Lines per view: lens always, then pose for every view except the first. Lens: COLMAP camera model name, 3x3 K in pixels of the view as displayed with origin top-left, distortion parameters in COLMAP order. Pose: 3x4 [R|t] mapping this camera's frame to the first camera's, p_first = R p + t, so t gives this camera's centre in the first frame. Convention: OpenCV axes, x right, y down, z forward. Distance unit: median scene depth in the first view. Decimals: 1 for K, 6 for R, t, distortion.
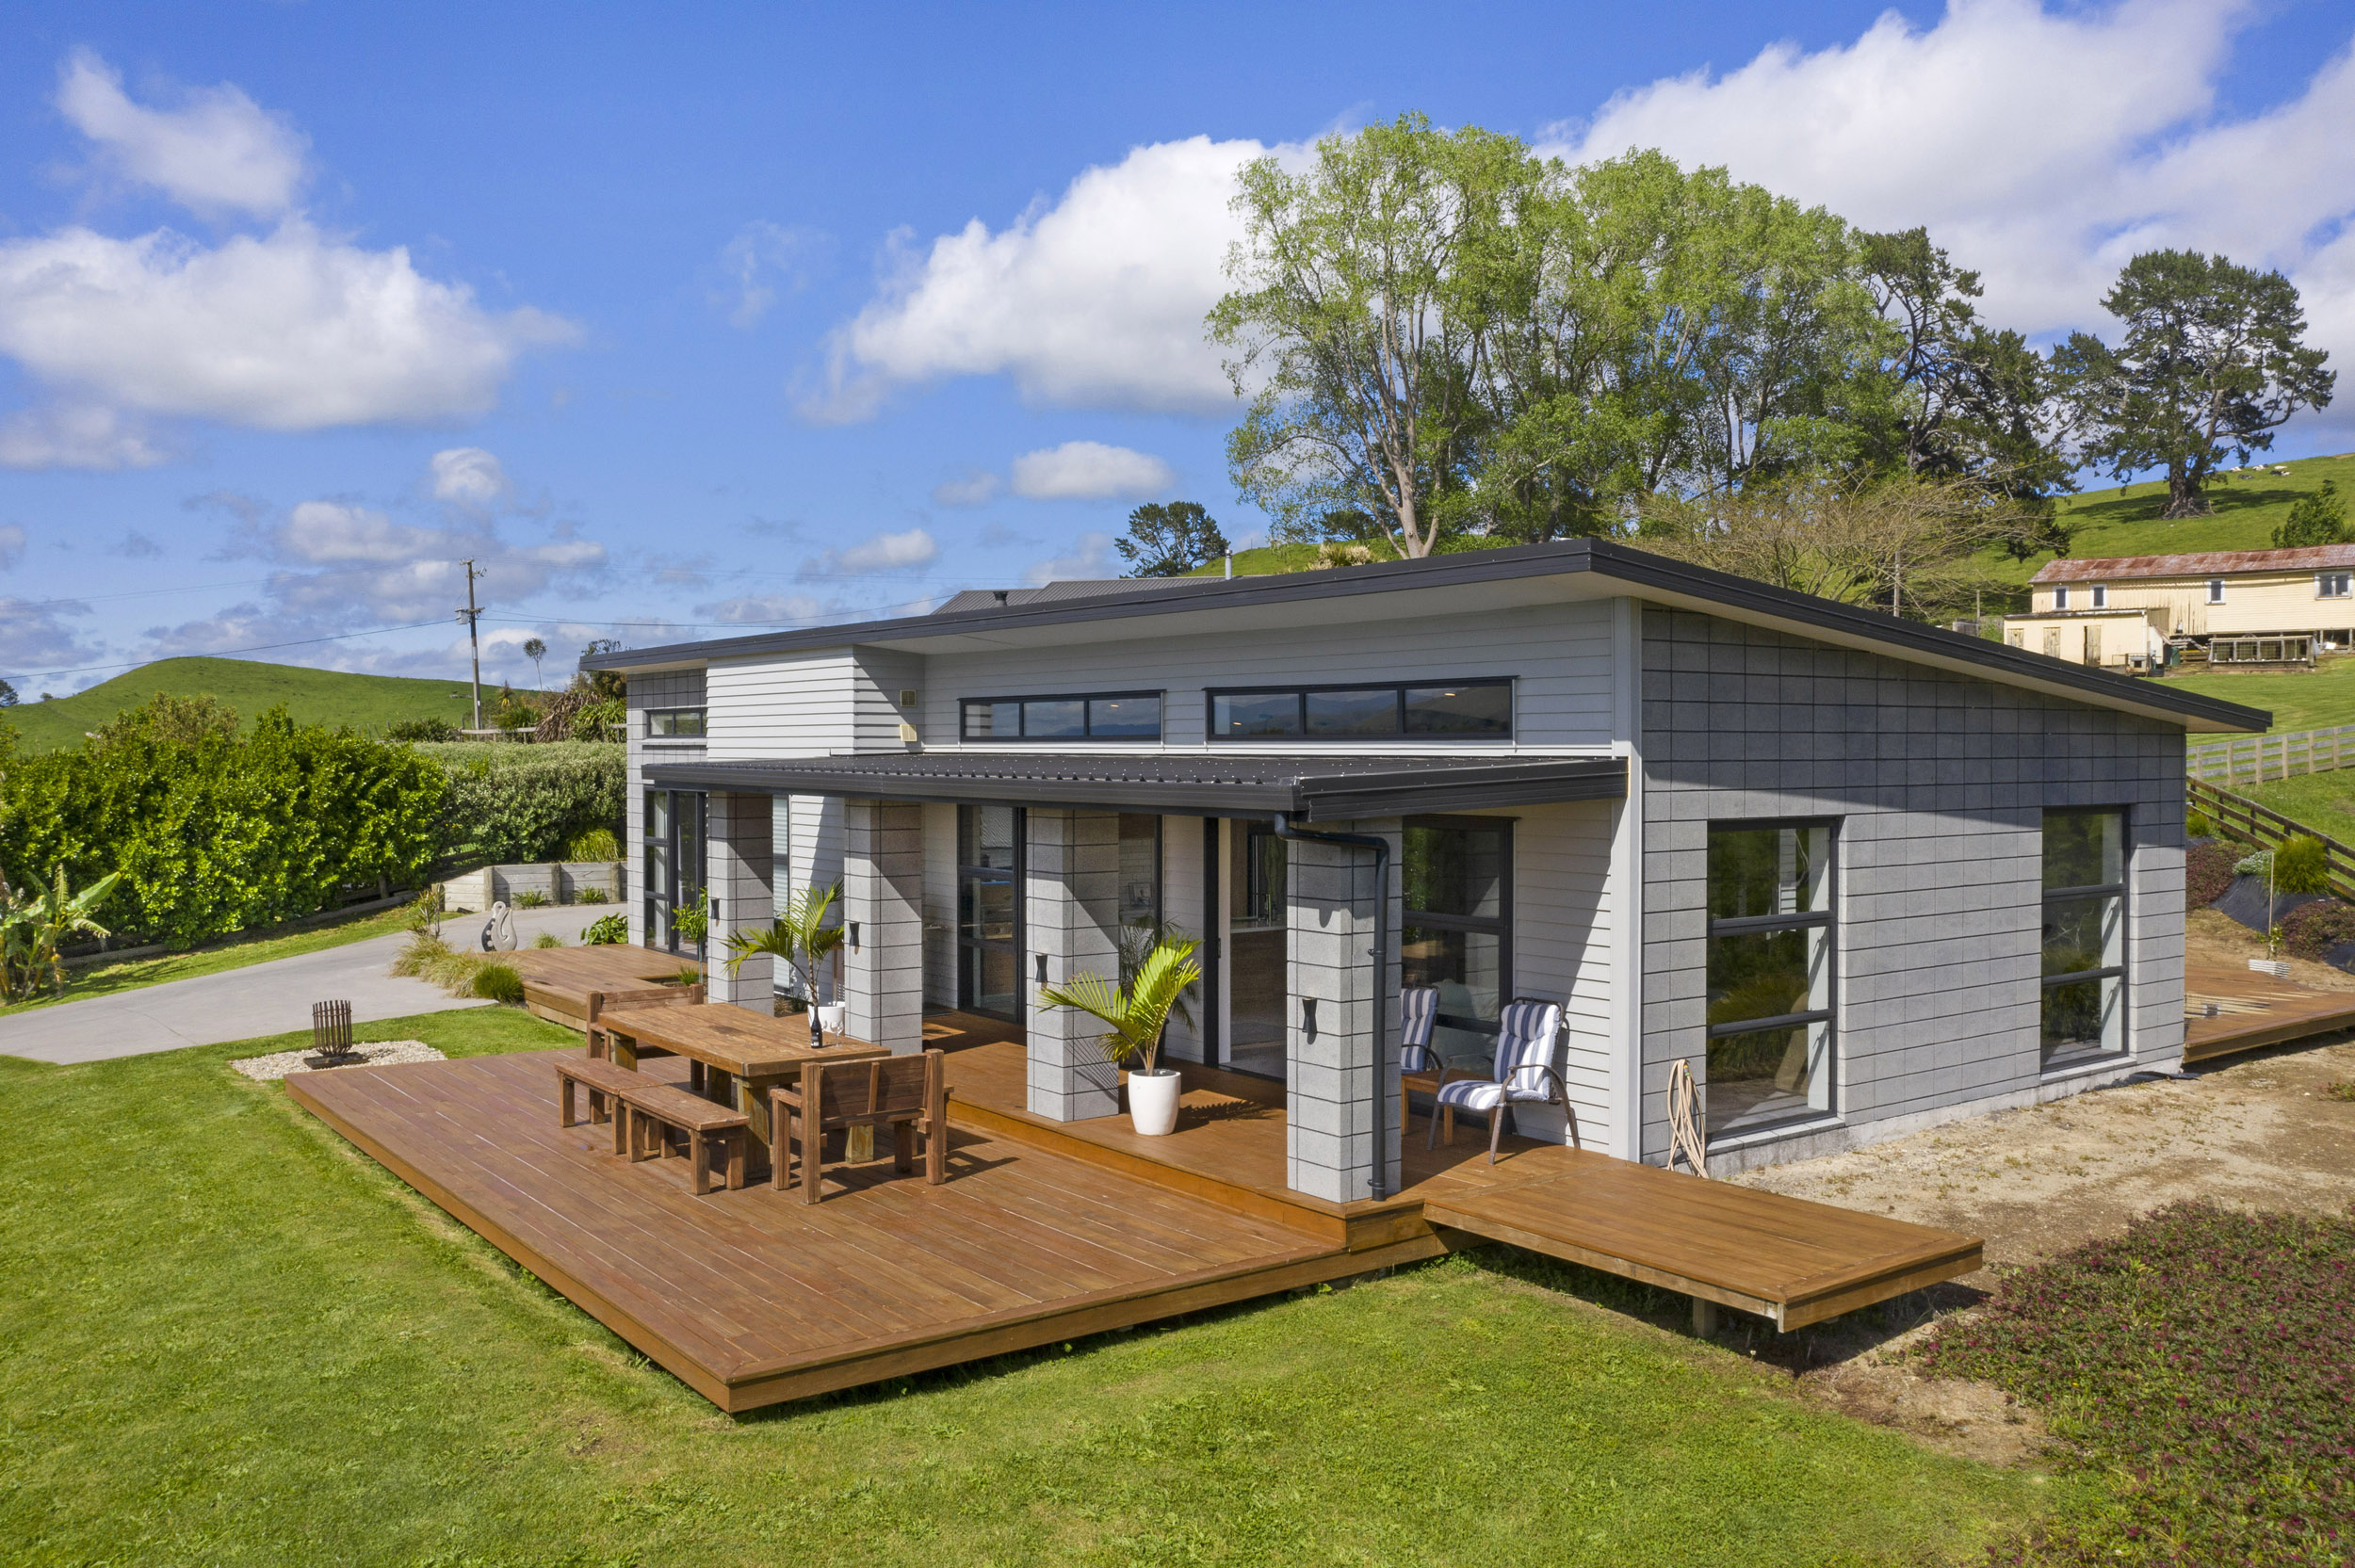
lens RADIAL K [[1869.3, 0, 1174.7], [0, 1869.3, 756.2], [0, 0, 1]] dist [-0.021805, 0.004035]
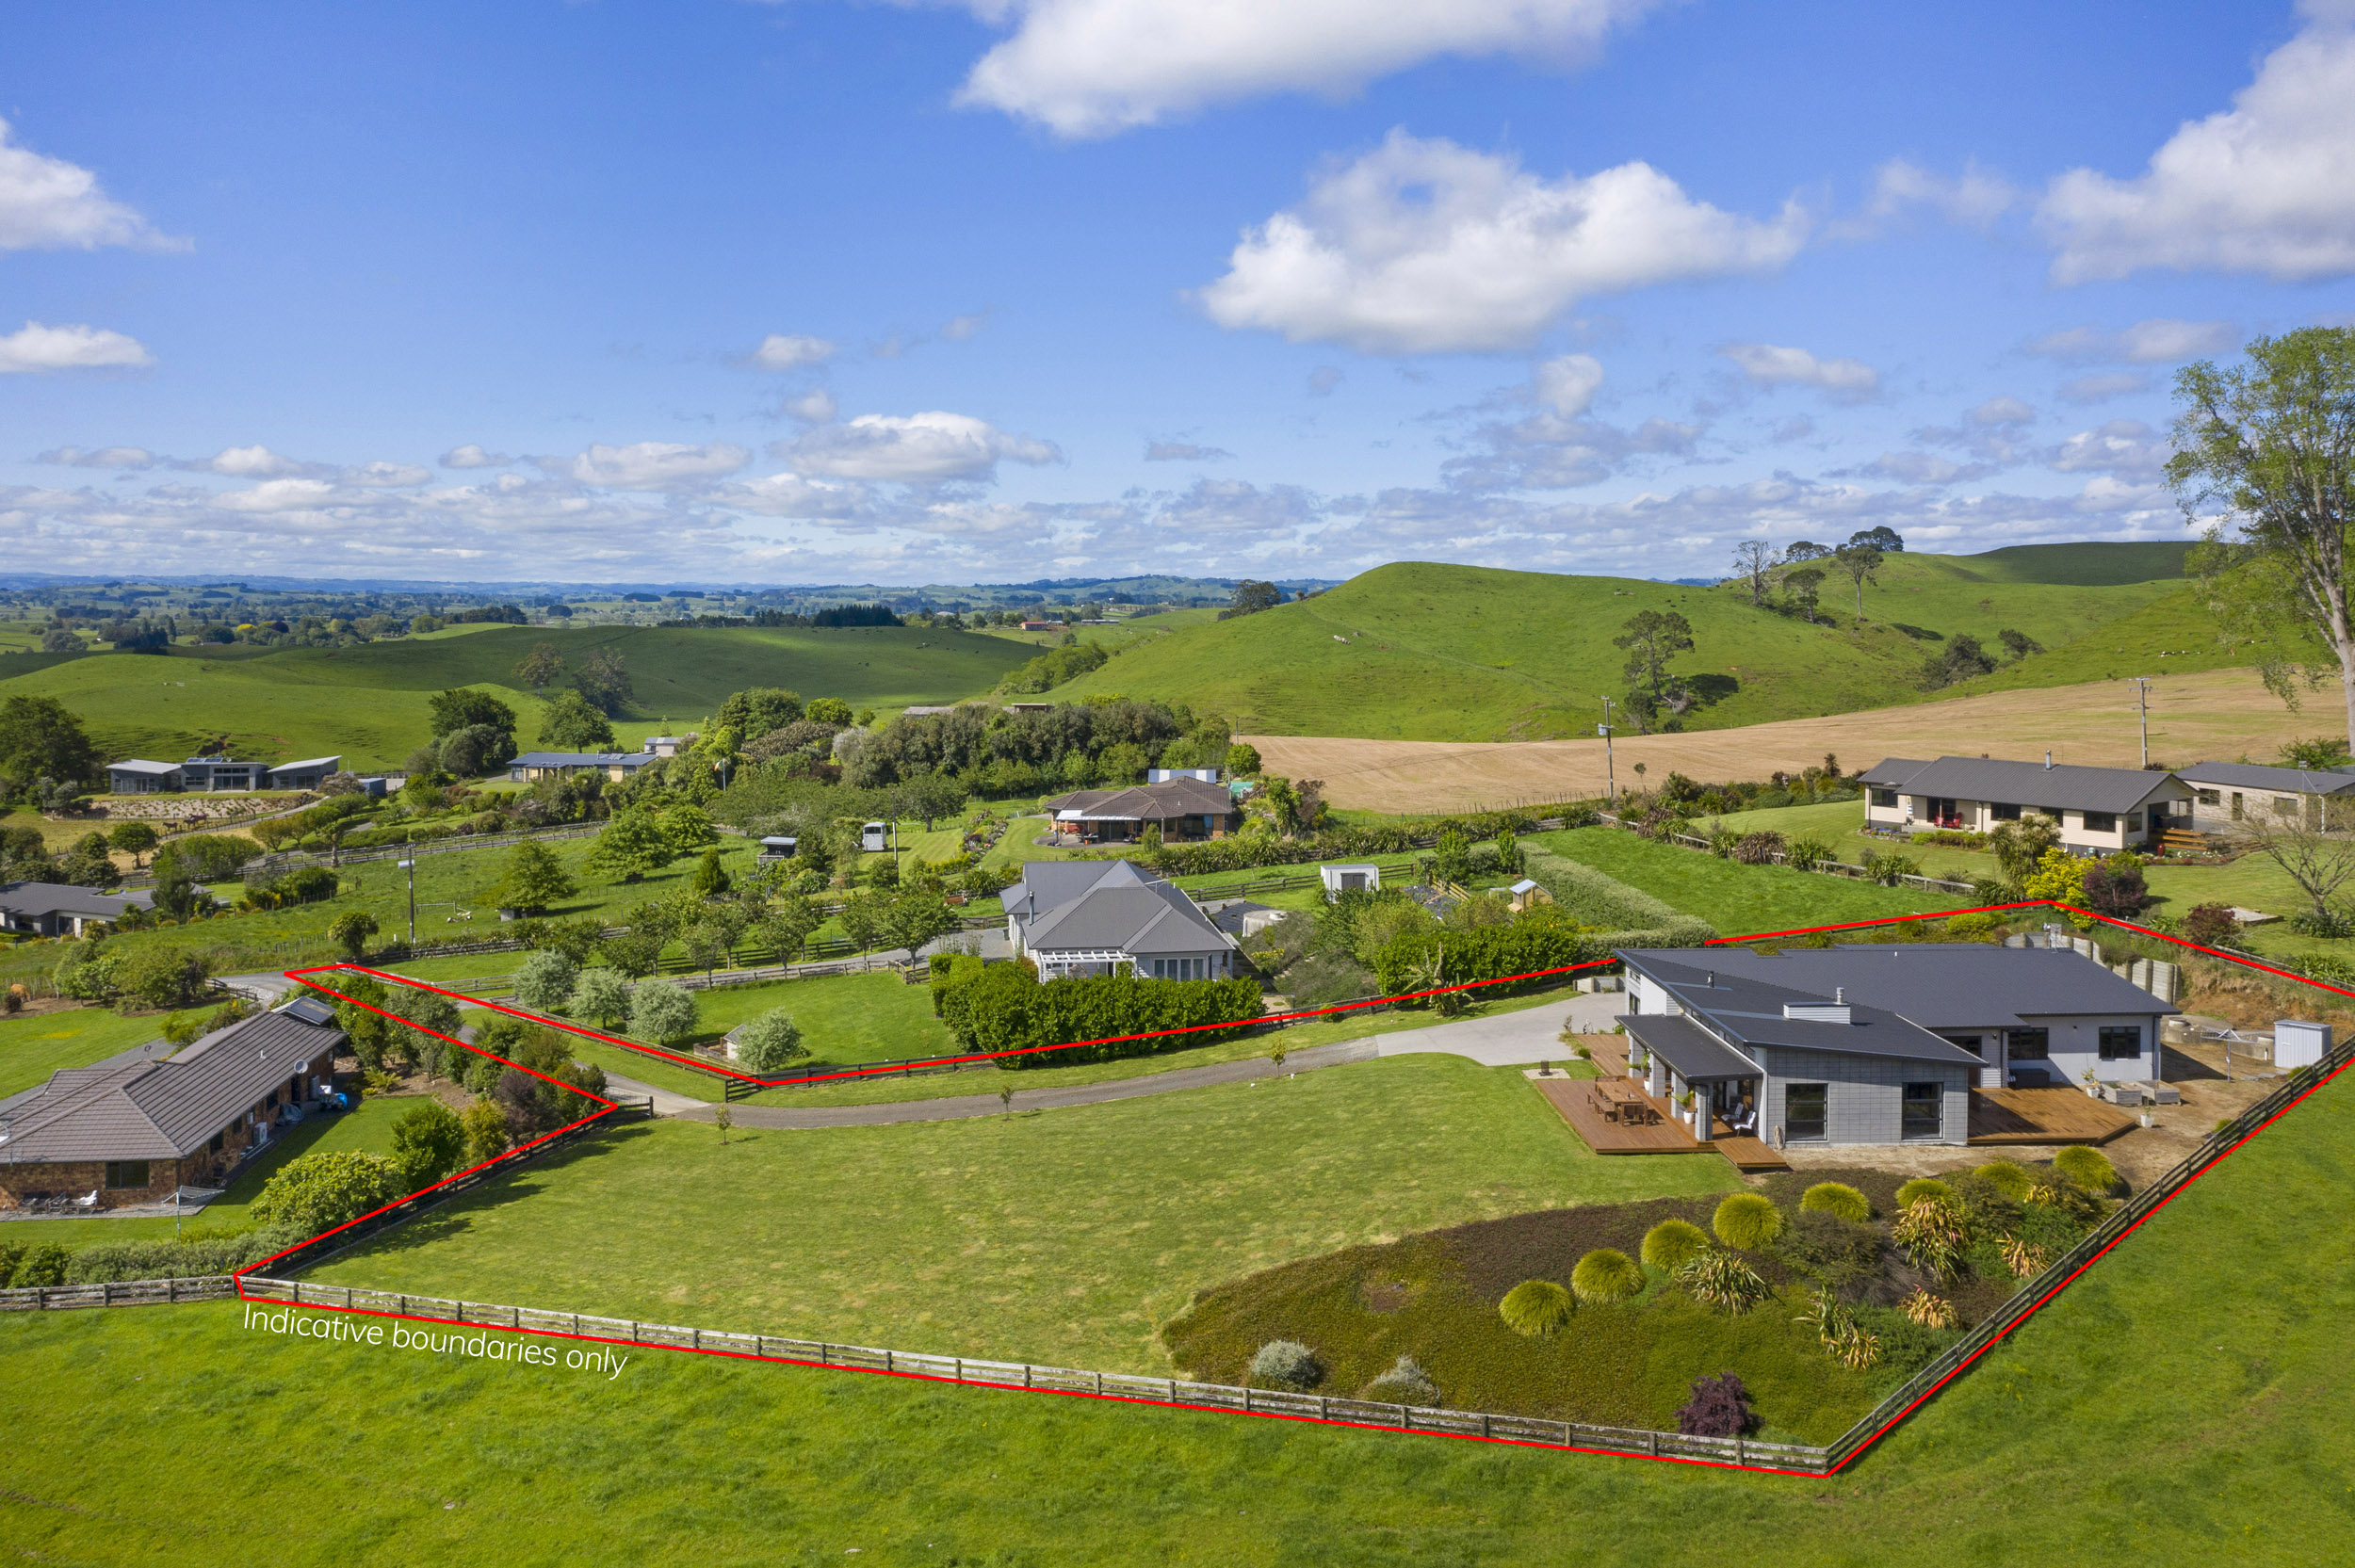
lens RADIAL K [[1864.6, 0, 1177.5], [0, 1864.6, 784.0], [0, 0, 1]] dist [-0.015261, -0.006589]
pose [[0.824235, 0.053523, -0.563712, 0.888512], [-0.000242, 0.995556, 0.094172, -0.650482], [0.566248, -0.077483, 0.820585, -2.123041]]
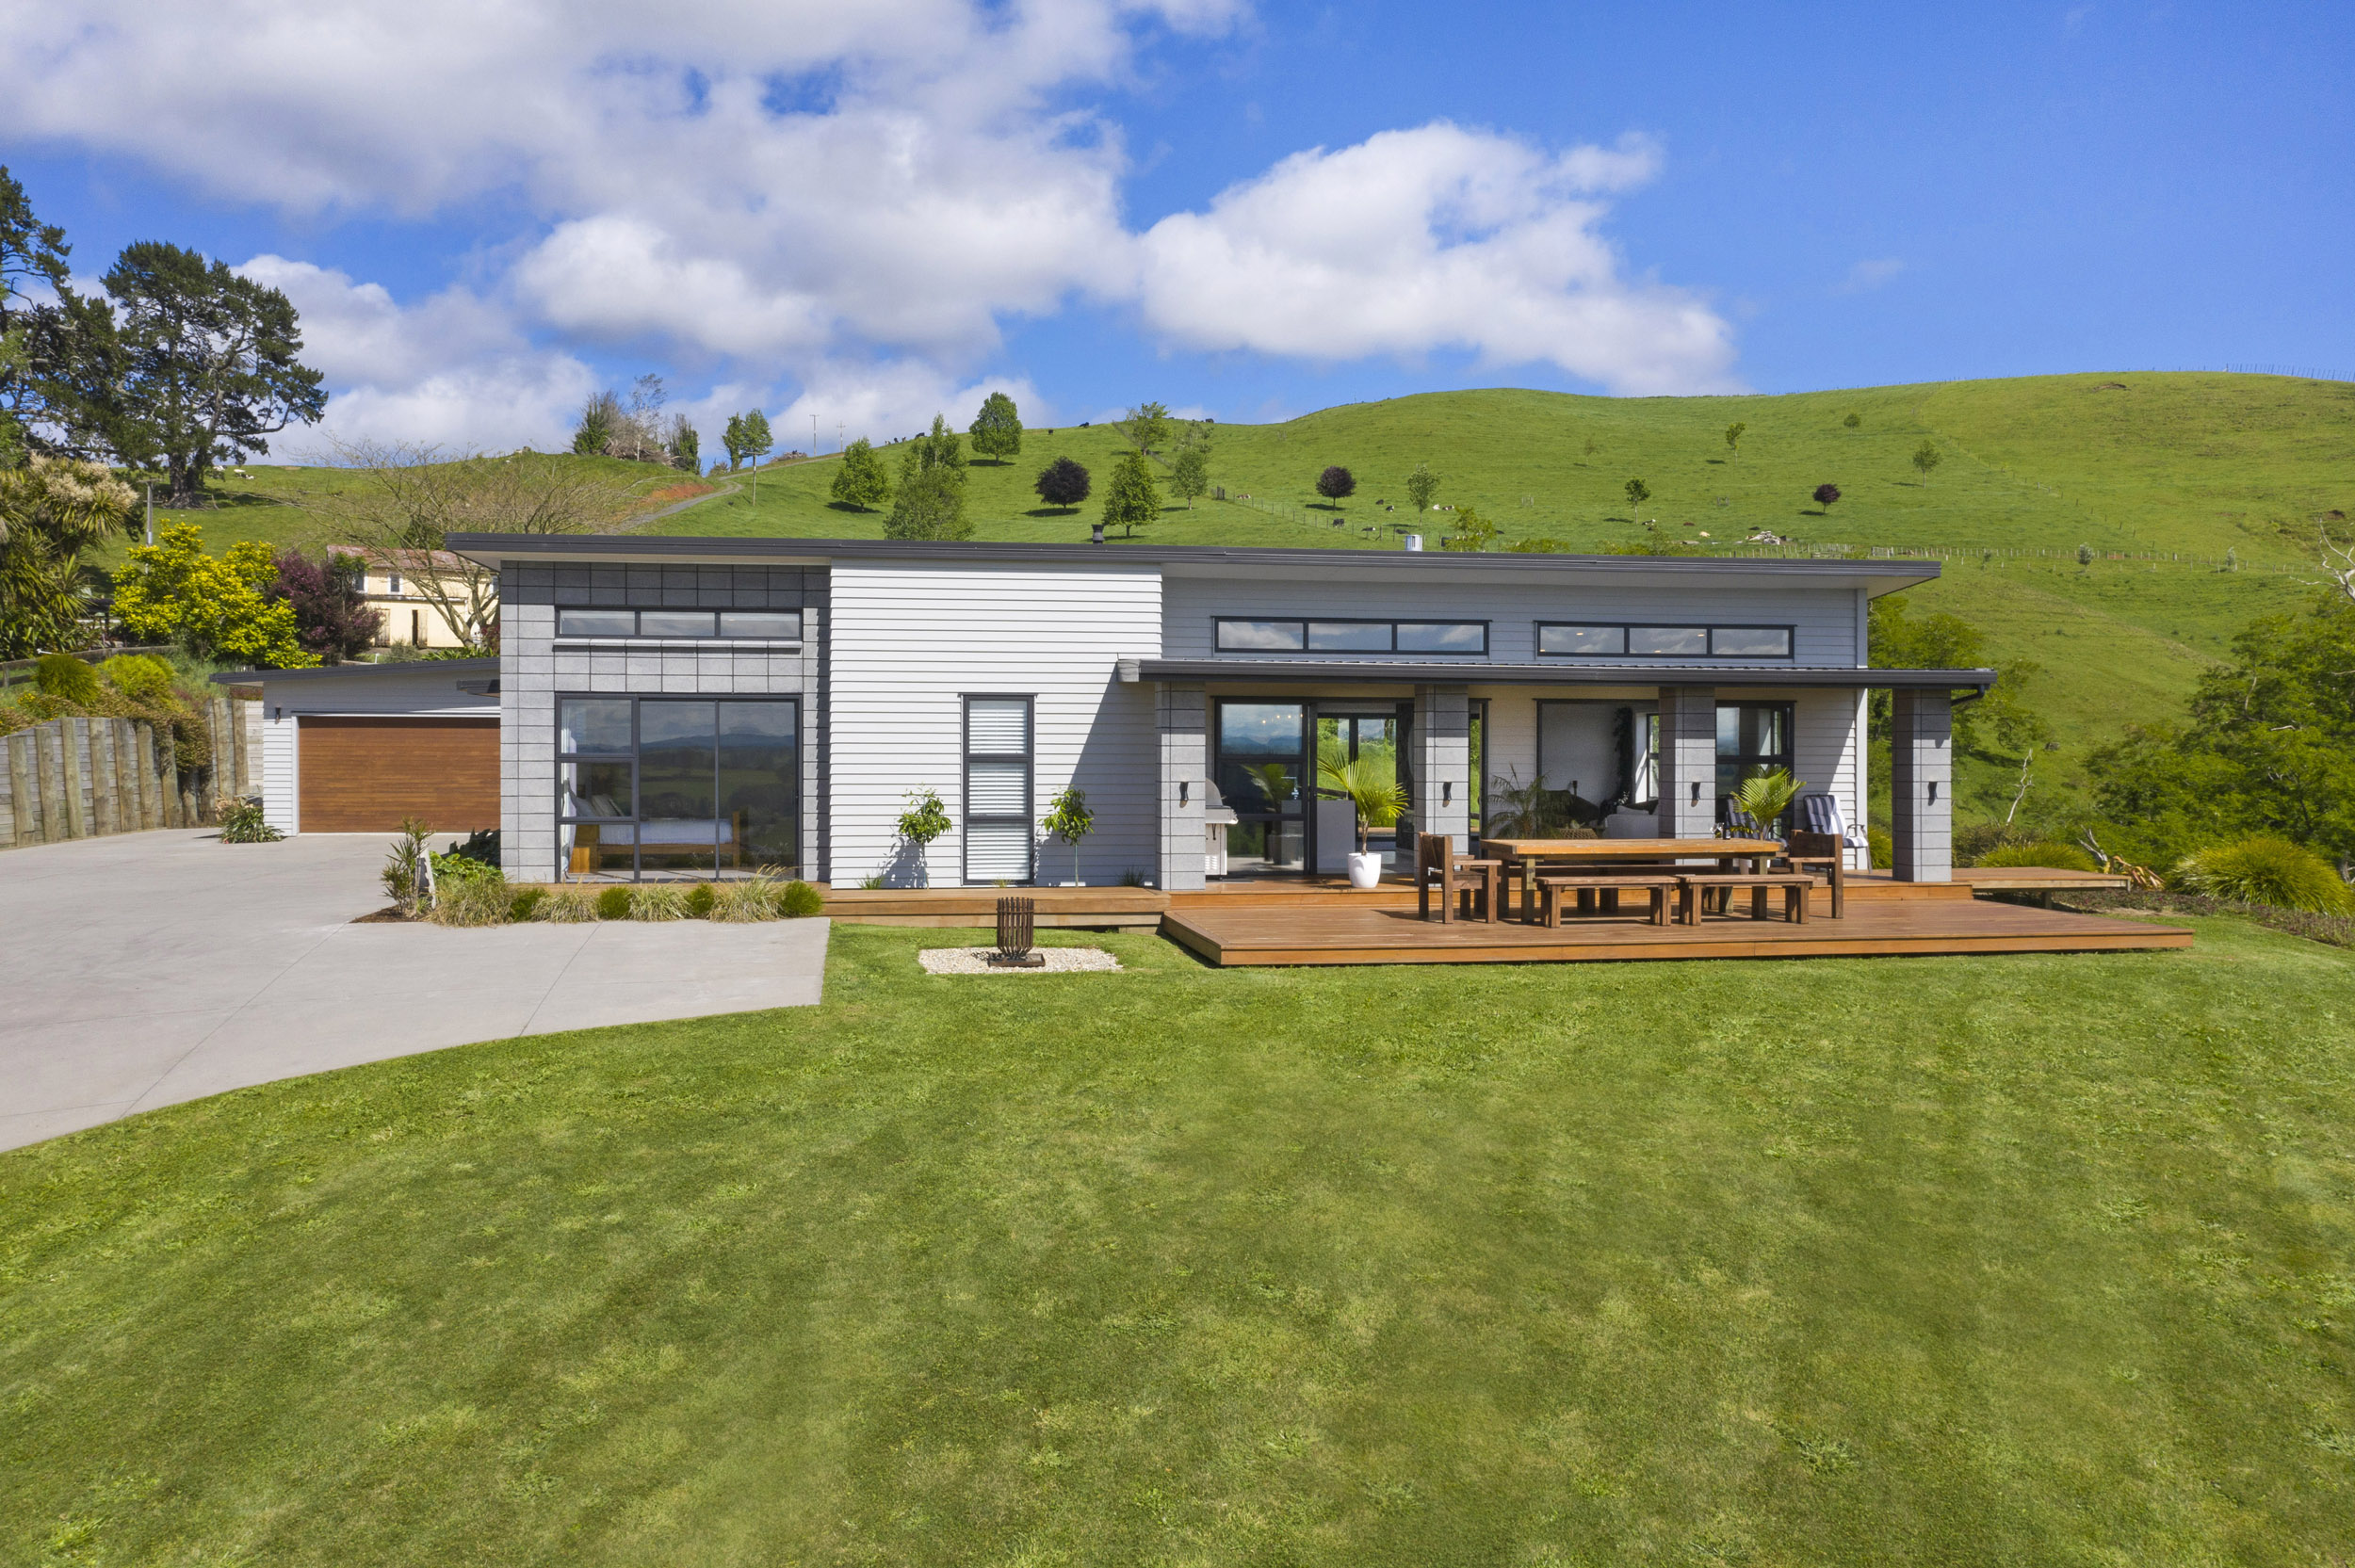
lens RADIAL K [[1869.3, 0, 1174.7], [0, 1869.3, 756.2], [0, 0, 1]] dist [-0.021805, 0.004035]
pose [[0.441871, -0.002672, 0.897075, -1.054621], [0.001072, 0.999996, 0.002450, 0.048675], [-0.897078, -0.000121, 0.441872, 0.427818]]
